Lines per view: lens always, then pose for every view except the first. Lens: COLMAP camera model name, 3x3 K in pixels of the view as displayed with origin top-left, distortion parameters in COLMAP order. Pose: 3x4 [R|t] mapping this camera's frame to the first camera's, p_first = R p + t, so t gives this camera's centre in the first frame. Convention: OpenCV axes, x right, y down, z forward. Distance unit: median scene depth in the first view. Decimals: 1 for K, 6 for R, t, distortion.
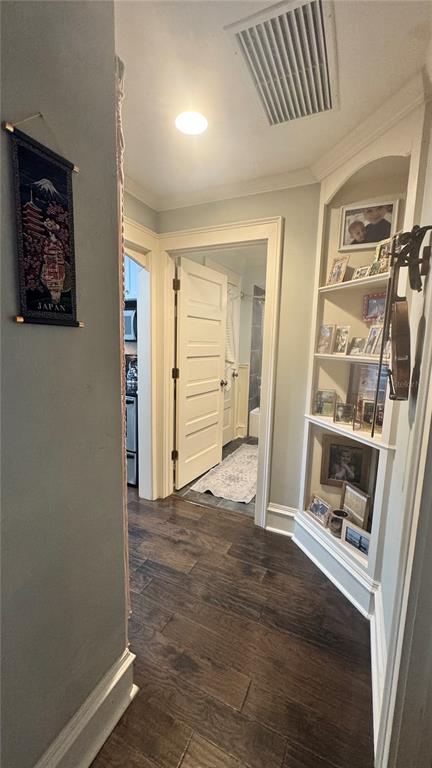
lens RADIAL K [[306.1, 0, 217.8], [0, 306.1, 381.9], [0, 0, 1]] dist [-0.000761, 0.000469]
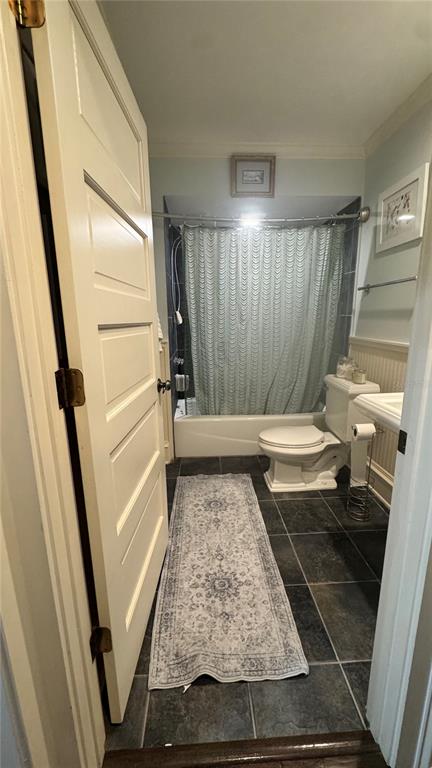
lens RADIAL K [[306.1, 0, 217.4], [0, 306.1, 383.7], [0, 0, 1]] dist [-0.000761, 0.000469]
pose [[0.878907, -0.137134, 0.456856, -0.135487], [0.100082, 0.989479, 0.104472, -0.043258], [-0.466376, -0.046098, 0.883385, 0.650317]]
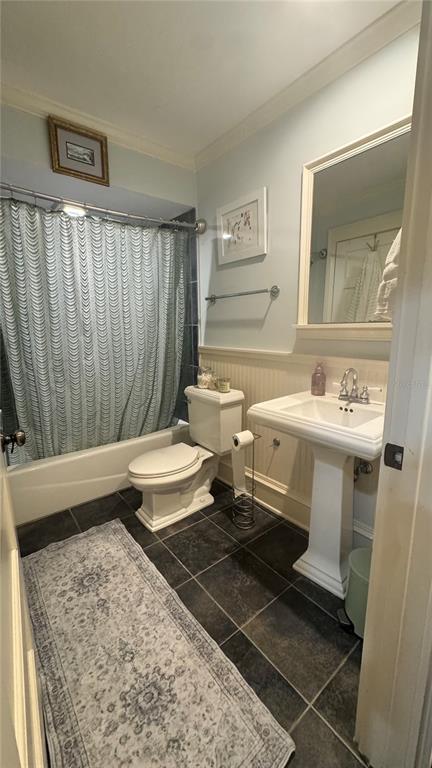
lens RADIAL K [[306.1, 0, 215.6], [0, 306.1, 383.6], [0, 0, 1]] dist [-0.000761, 0.000469]
pose [[0.436629, -0.201703, 0.876739, -0.151346], [0.149229, 0.977280, 0.150515, -0.066984], [-0.887178, 0.065116, 0.456809, 0.819683]]
